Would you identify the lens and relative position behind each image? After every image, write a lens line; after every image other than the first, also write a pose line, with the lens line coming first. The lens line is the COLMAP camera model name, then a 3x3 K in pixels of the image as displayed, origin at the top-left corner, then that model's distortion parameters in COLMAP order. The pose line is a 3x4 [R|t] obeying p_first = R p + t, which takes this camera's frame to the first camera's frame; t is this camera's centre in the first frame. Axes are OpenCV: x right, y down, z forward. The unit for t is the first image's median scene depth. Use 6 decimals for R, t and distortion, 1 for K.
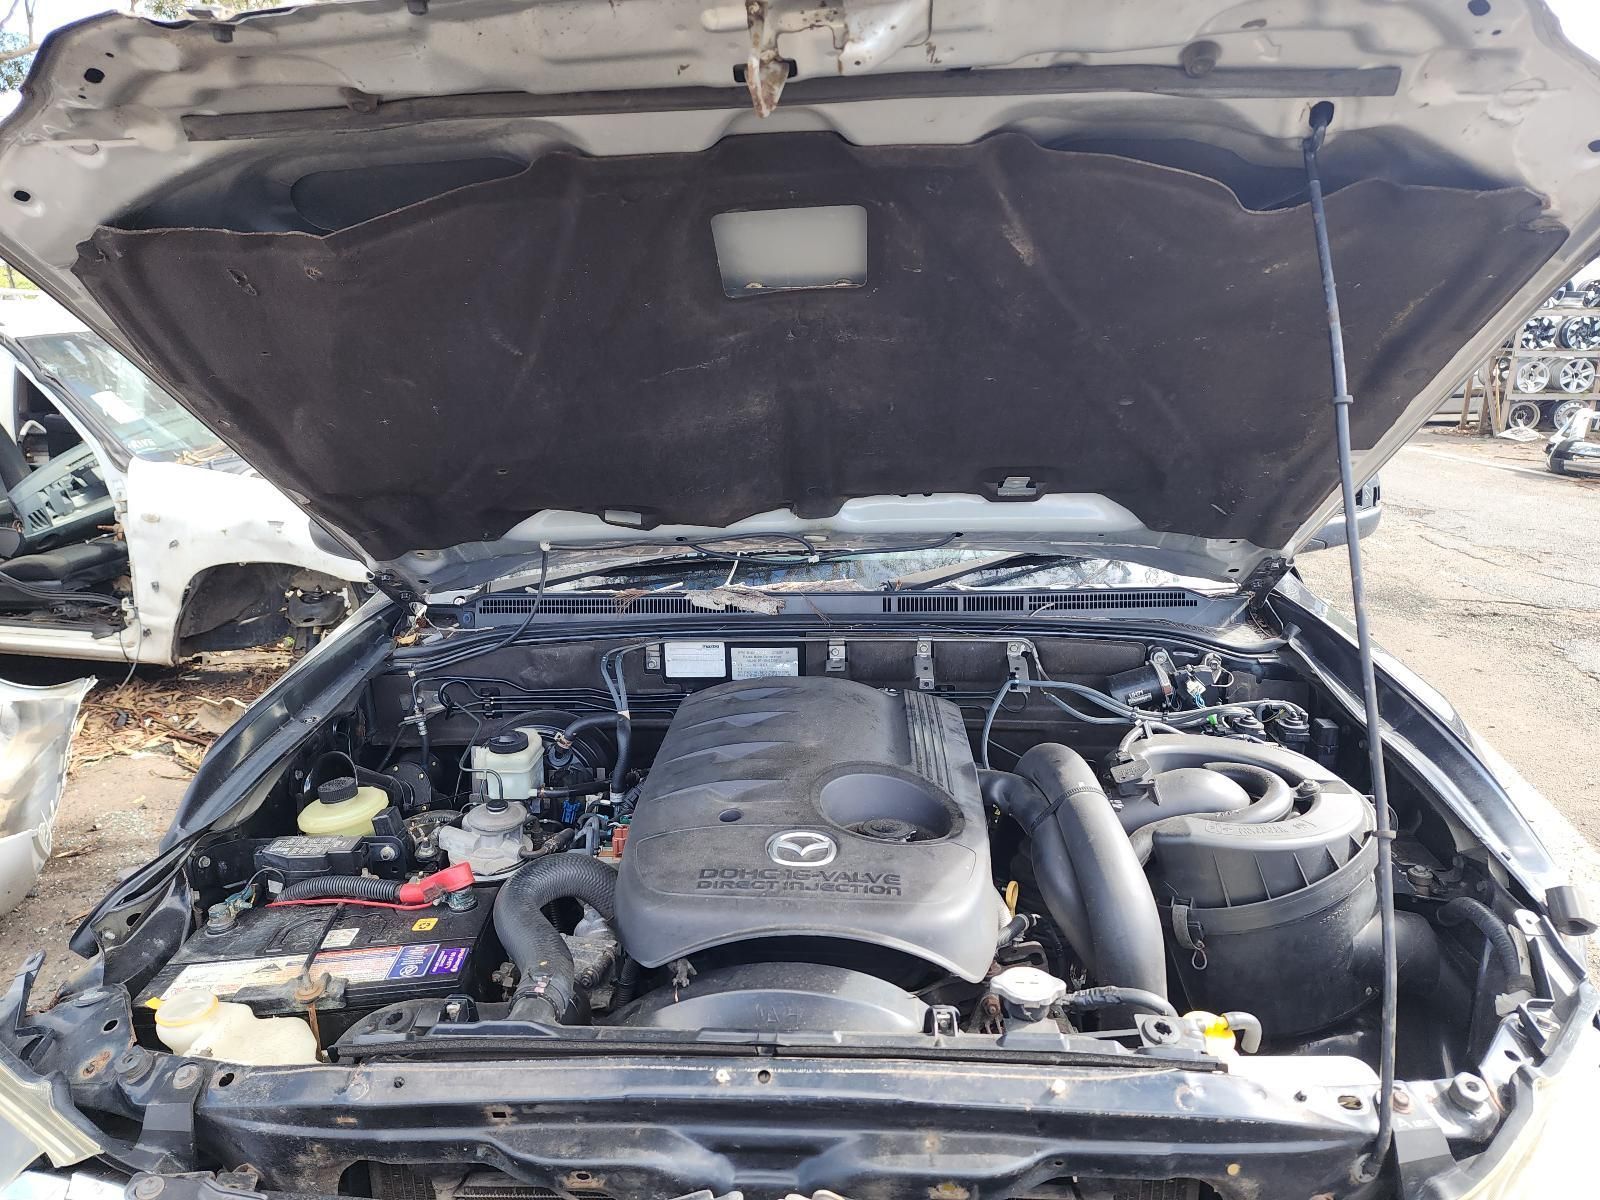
lens RADIAL K [[1107.4, 0, 800.0], [0, 1107.4, 600.0], [0, 0, 1]] dist [0.051770, -0.061954]
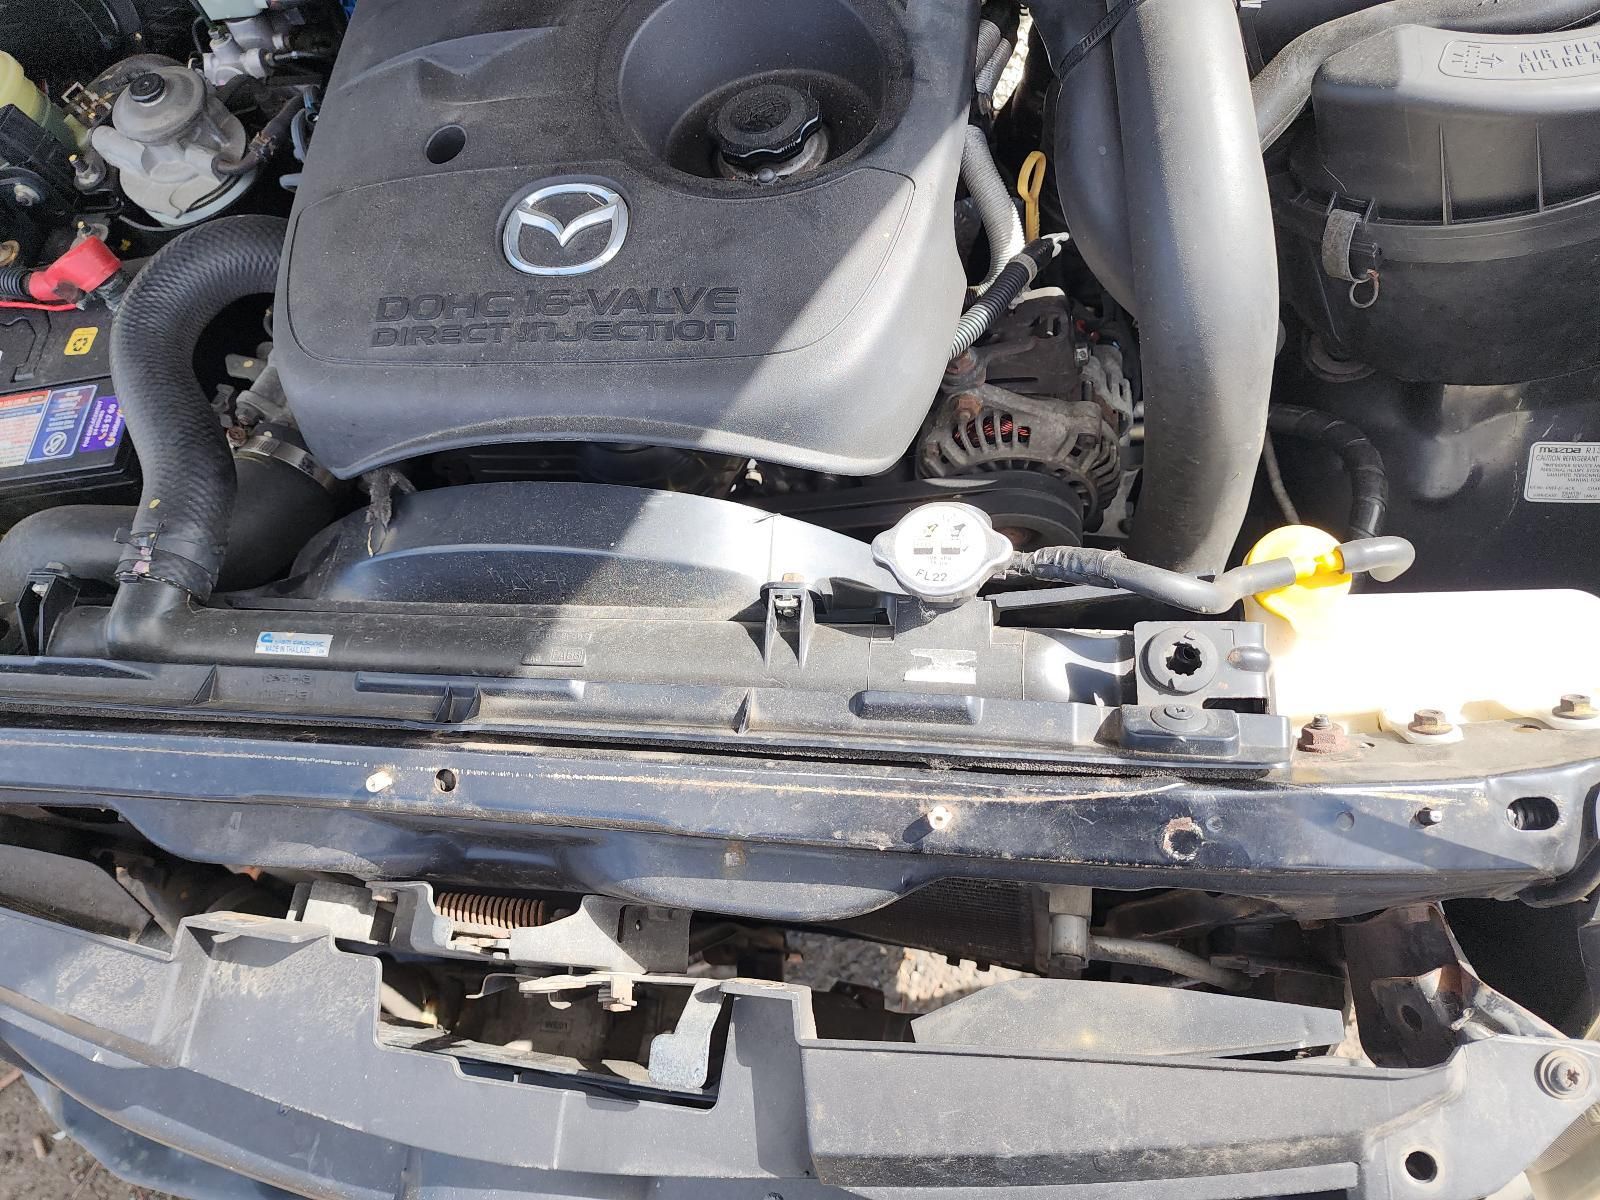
lens RADIAL K [[1107.4, 0, 800.0], [0, 1107.4, 600.0], [0, 0, 1]] dist [0.051770, -0.061954]
pose [[0.981756, -0.020699, -0.189018, 0.191323], [0.158071, 0.641353, 0.750786, -0.033275], [0.105687, -0.766966, 0.632924, 0.521179]]
